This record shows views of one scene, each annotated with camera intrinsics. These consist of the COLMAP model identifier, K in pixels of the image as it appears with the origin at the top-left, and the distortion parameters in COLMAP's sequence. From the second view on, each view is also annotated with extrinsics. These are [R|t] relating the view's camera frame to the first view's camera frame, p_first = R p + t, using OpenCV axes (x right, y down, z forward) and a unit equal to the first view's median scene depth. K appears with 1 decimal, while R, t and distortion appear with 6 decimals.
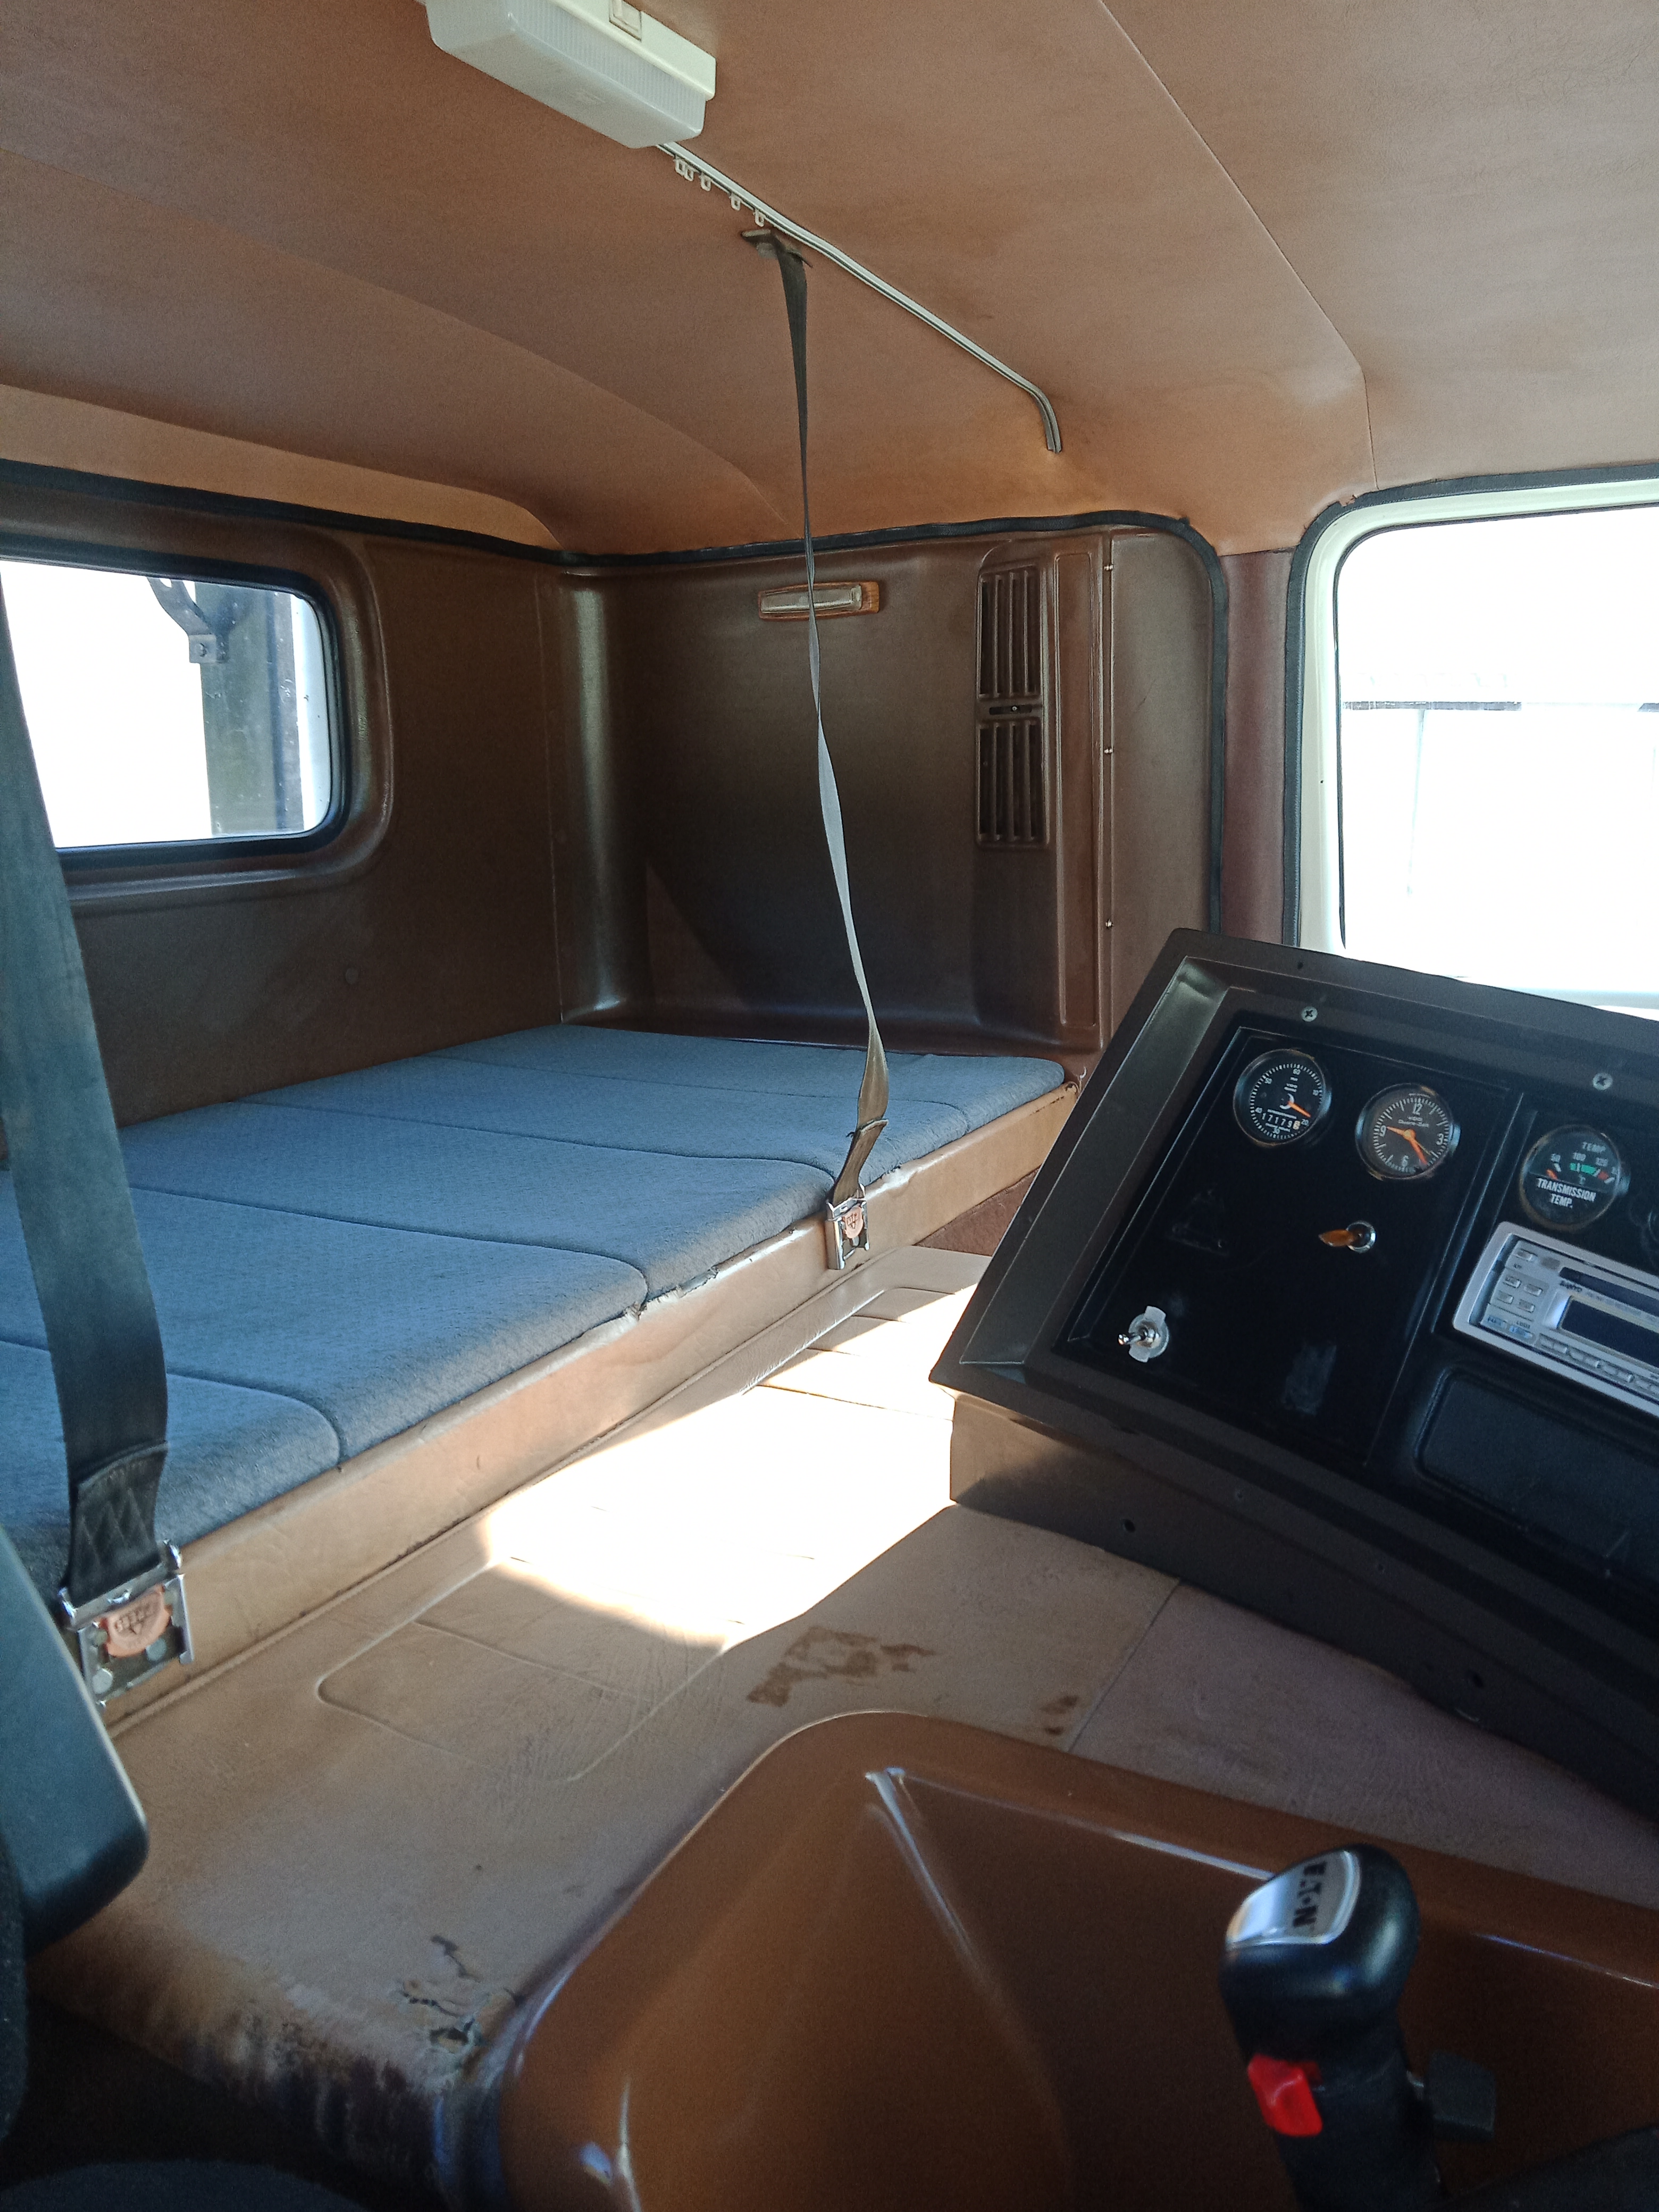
lens RADIAL K [[1613.5, 0, 829.4], [0, 1613.5, 1120.9], [0, 0, 1]] dist [0.042368, -0.037382]
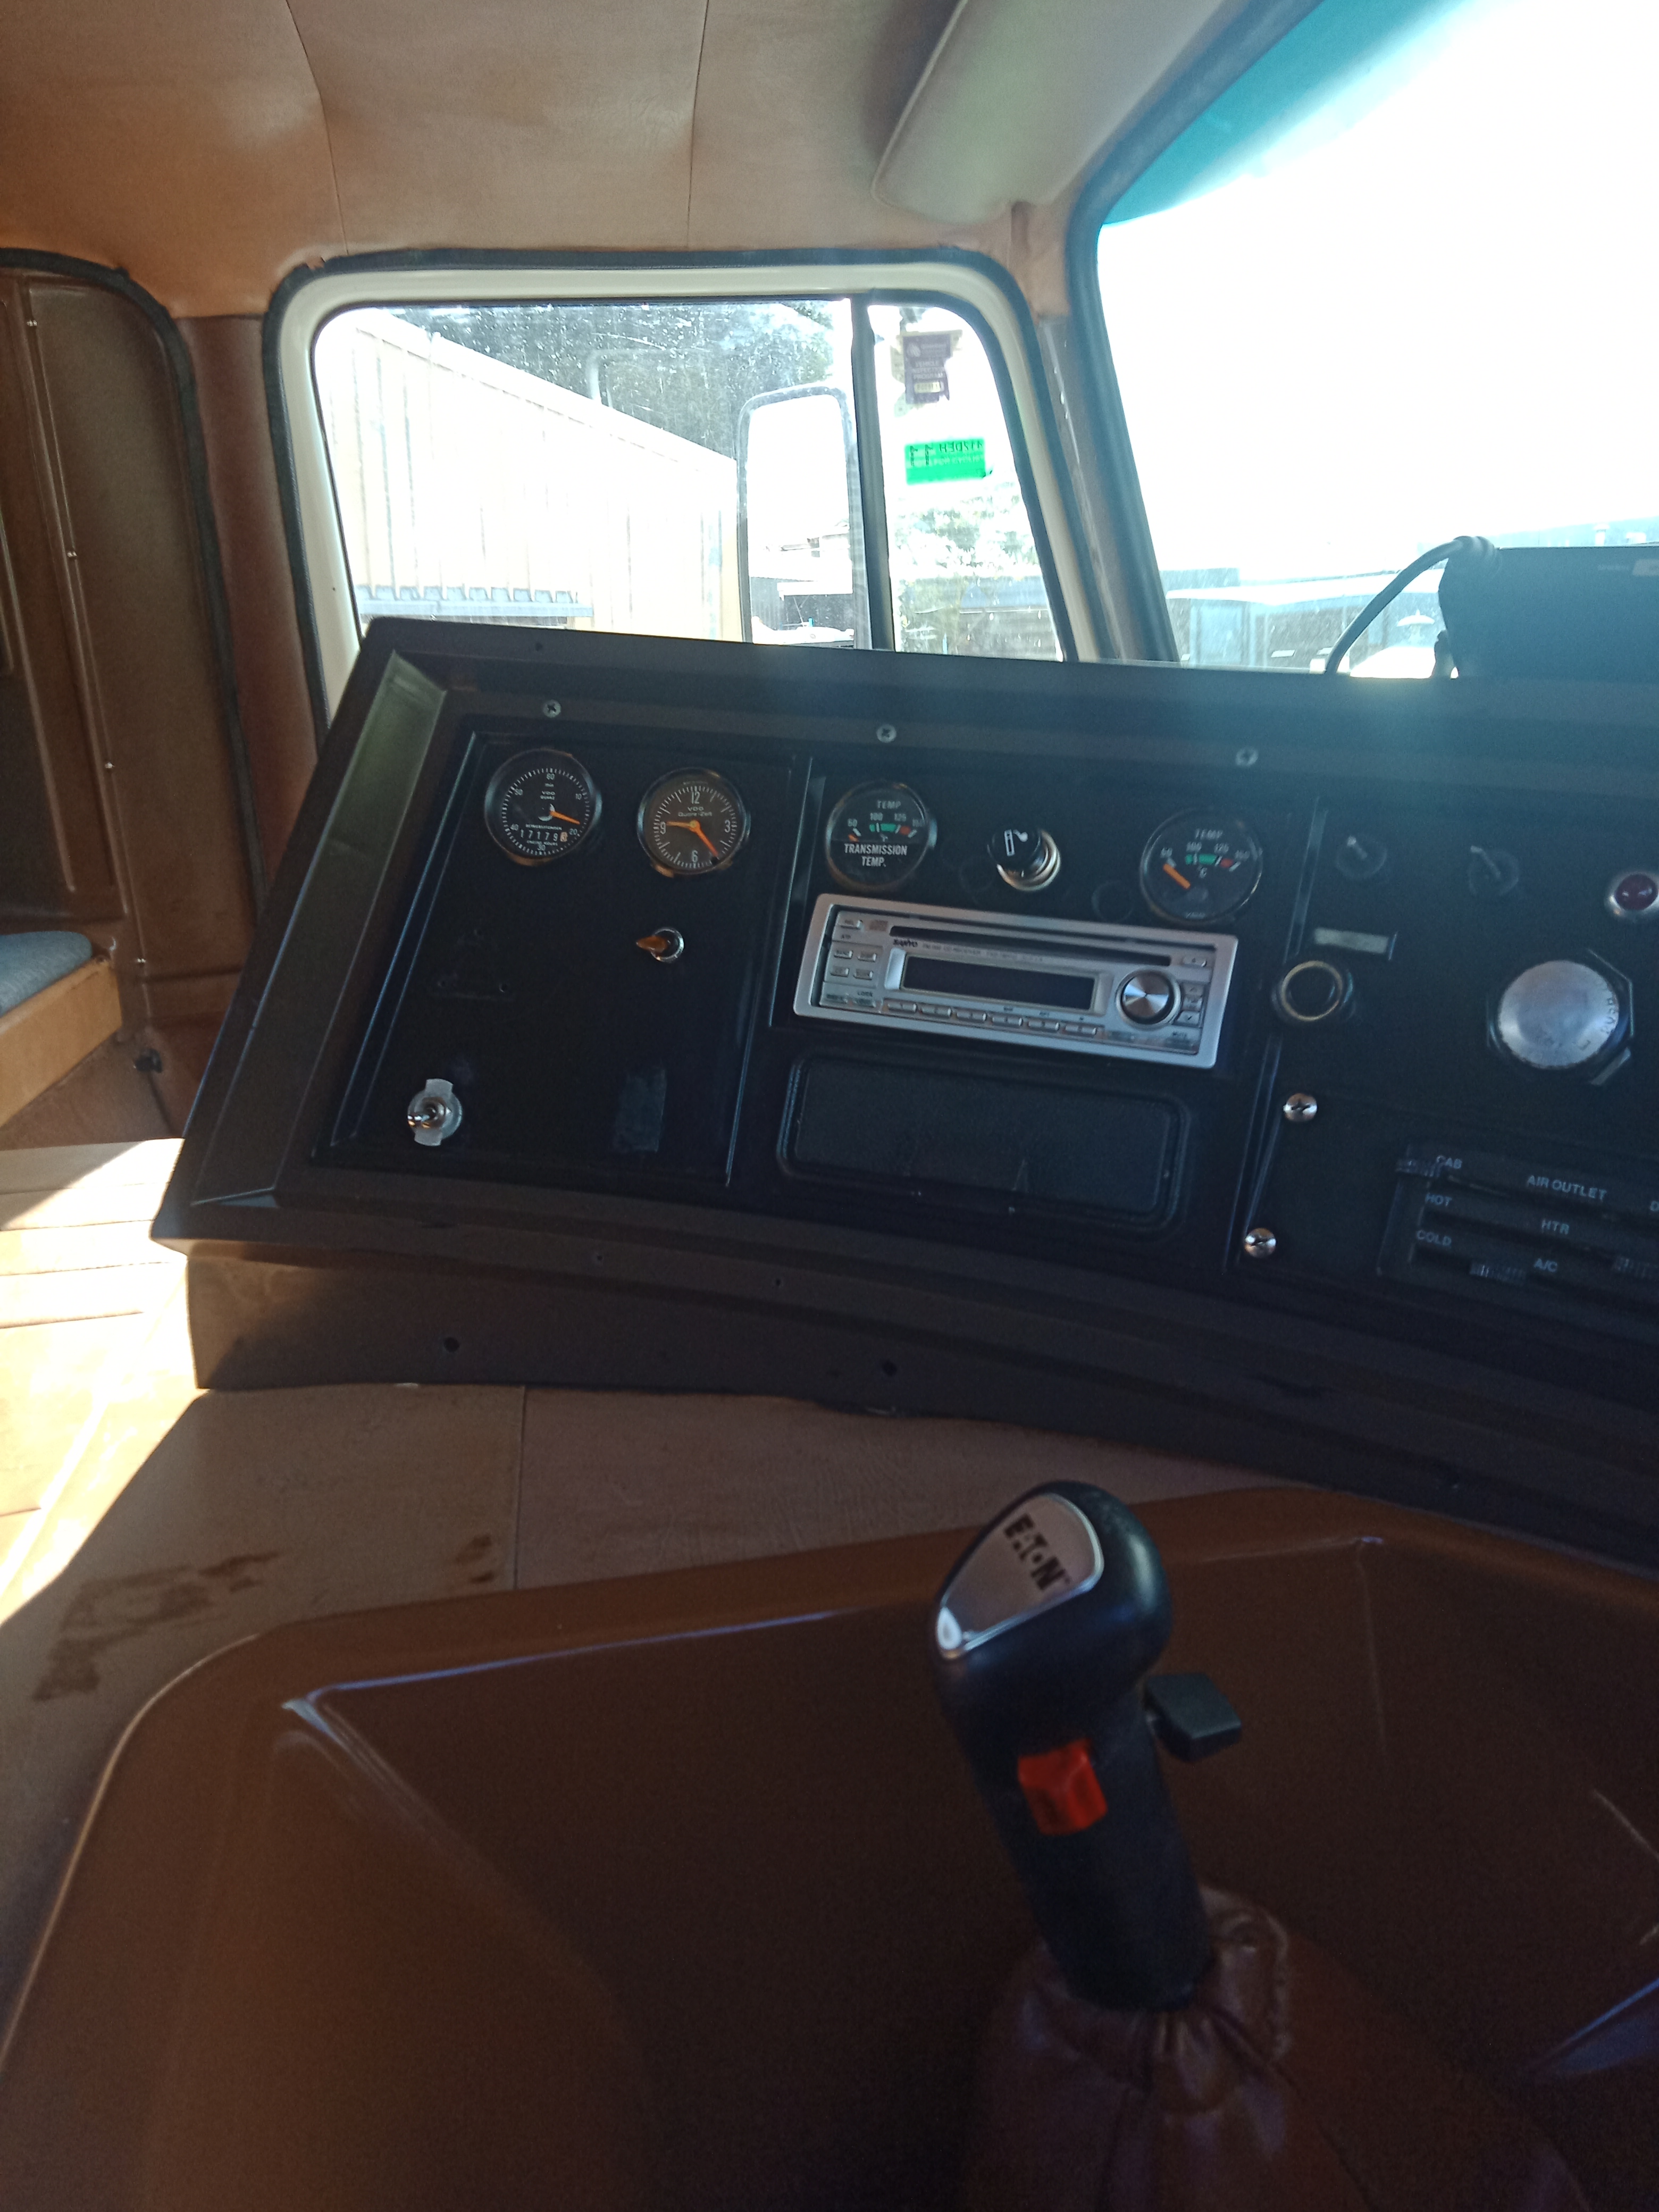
lens RADIAL K [[1613.5, 0, 829.4], [0, 1613.5, 1120.9], [0, 0, 1]] dist [0.042368, -0.037382]
pose [[0.792484, -0.174601, 0.584366, -0.134357], [0.152397, 0.984441, 0.087466, 0.101613], [-0.590546, 0.019740, 0.806763, 0.232455]]
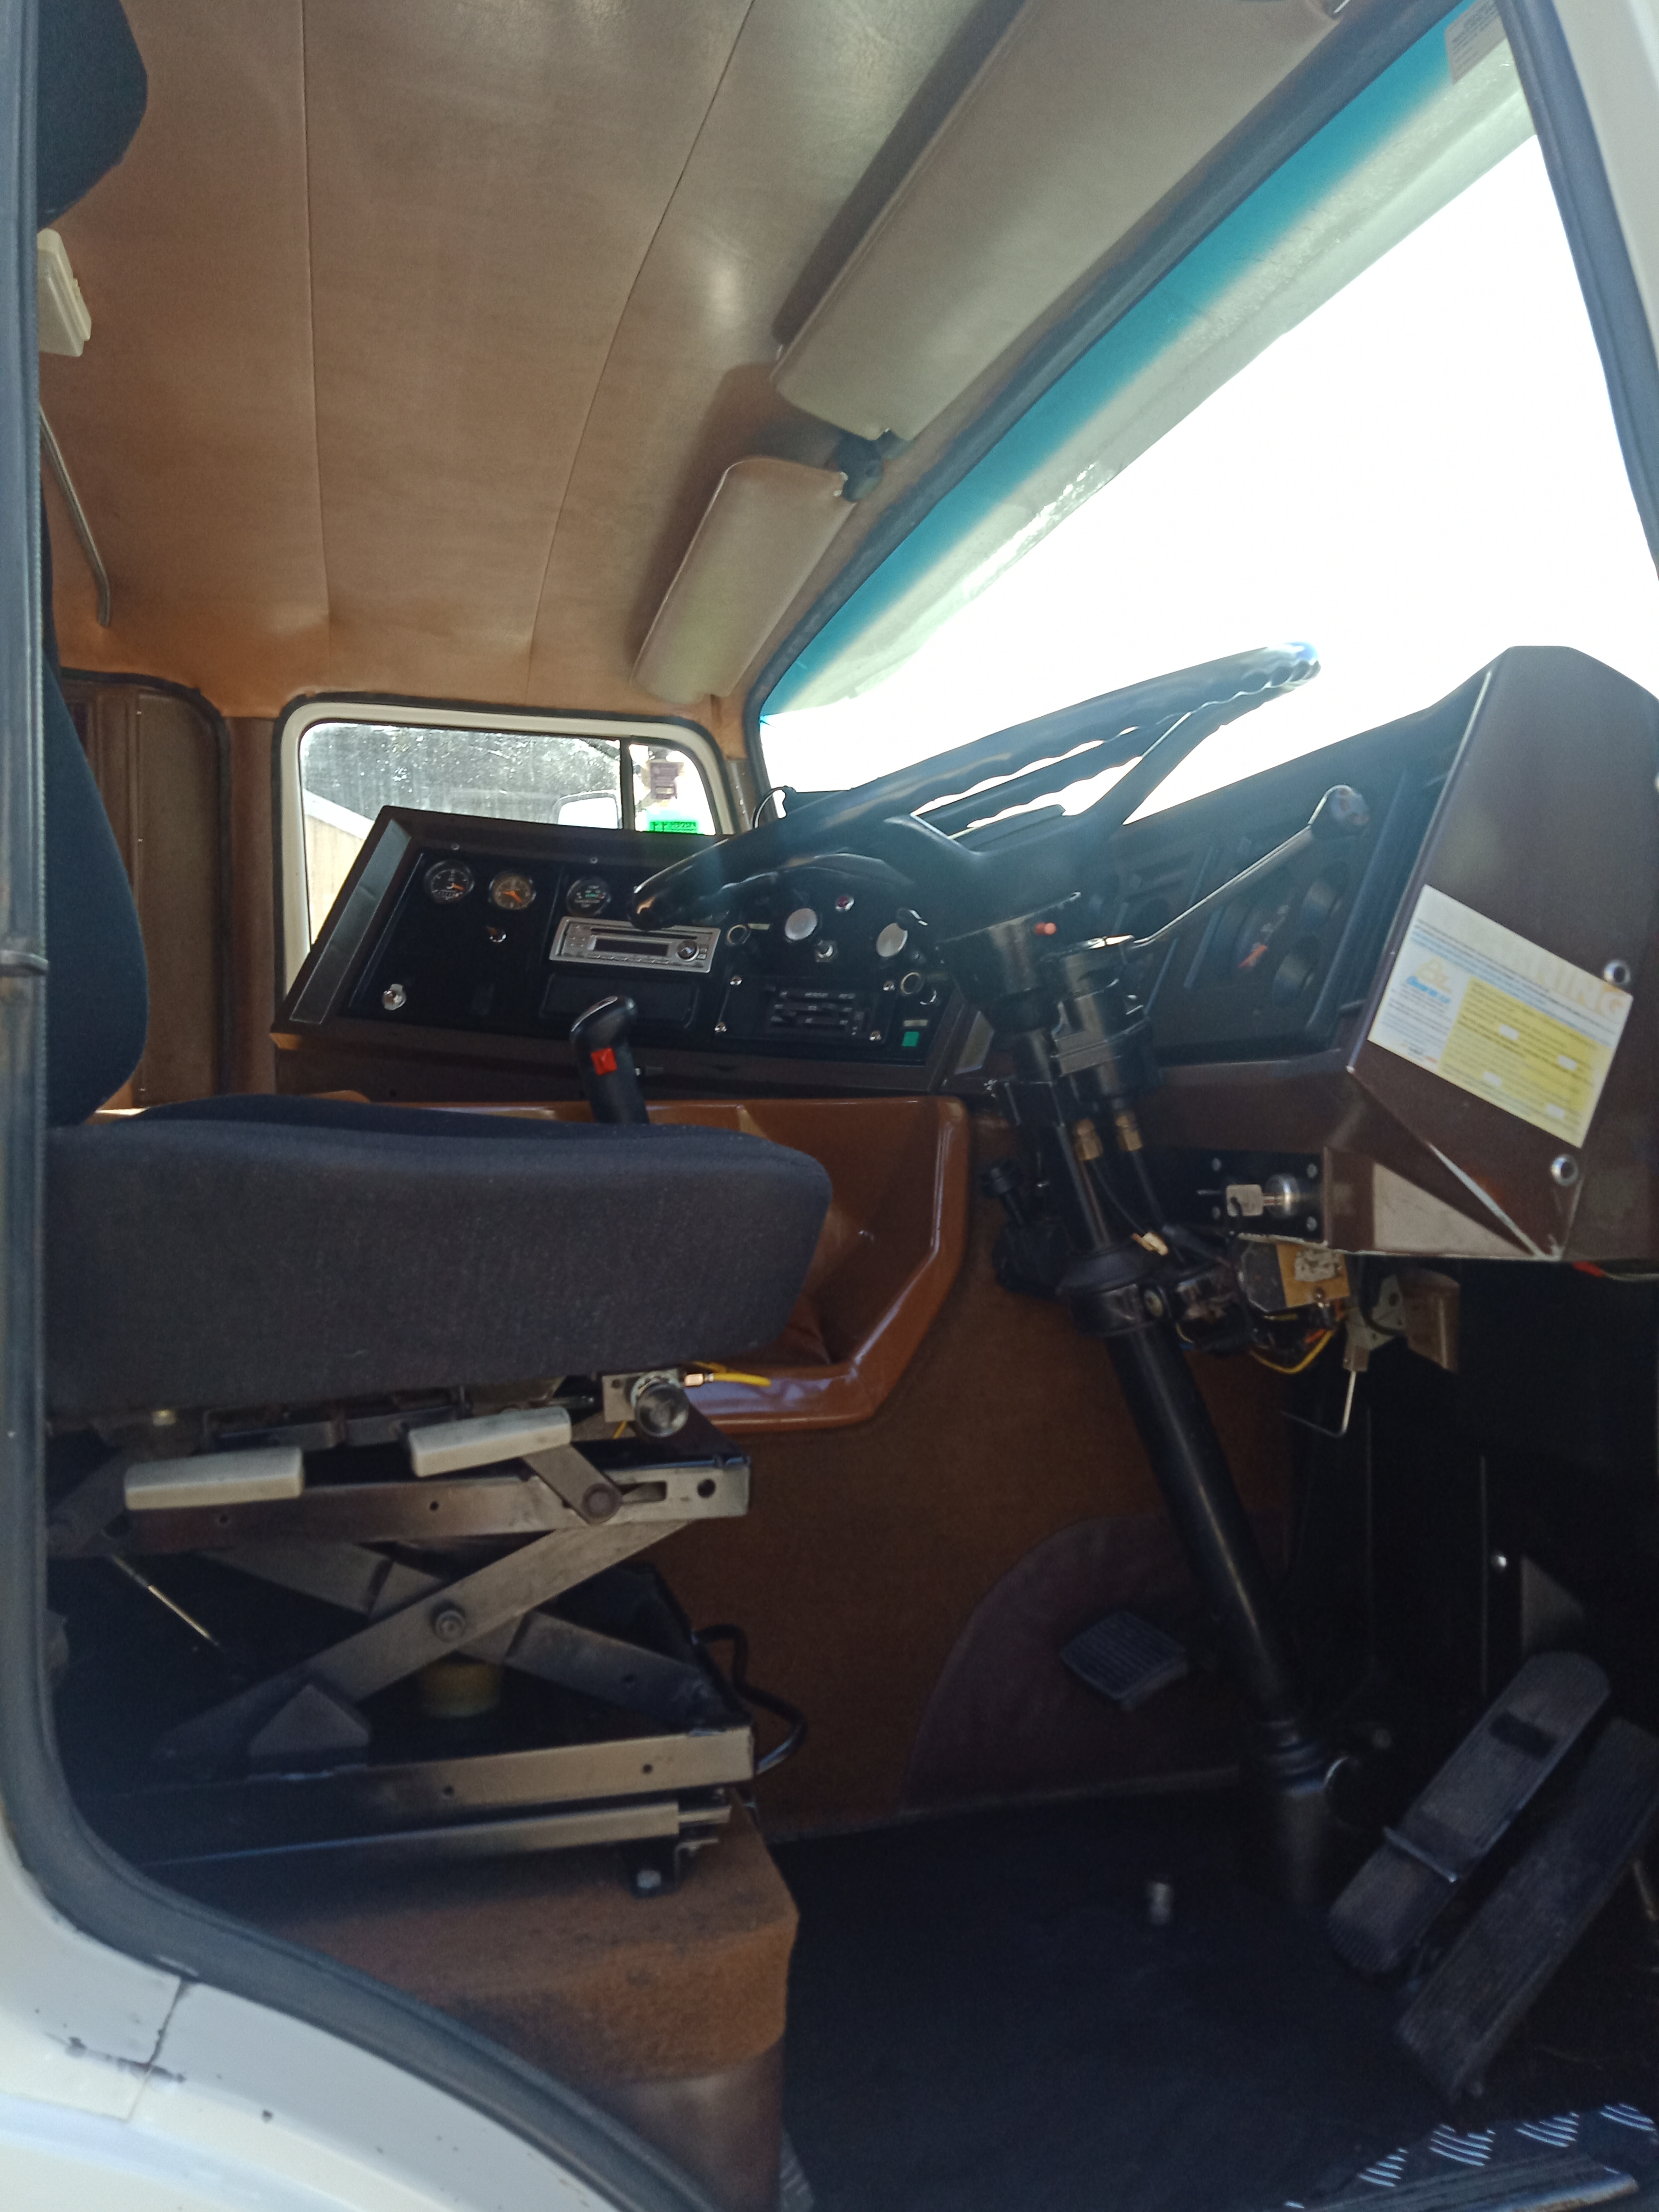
lens RADIAL K [[1613.5, 0, 829.4], [0, 1613.5, 1120.9], [0, 0, 1]] dist [0.042368, -0.037382]
pose [[0.715870, 0.027107, 0.697707, -0.835725], [0.125514, 0.977973, -0.166777, 0.713017], [-0.686860, 0.206962, 0.696699, -0.734035]]
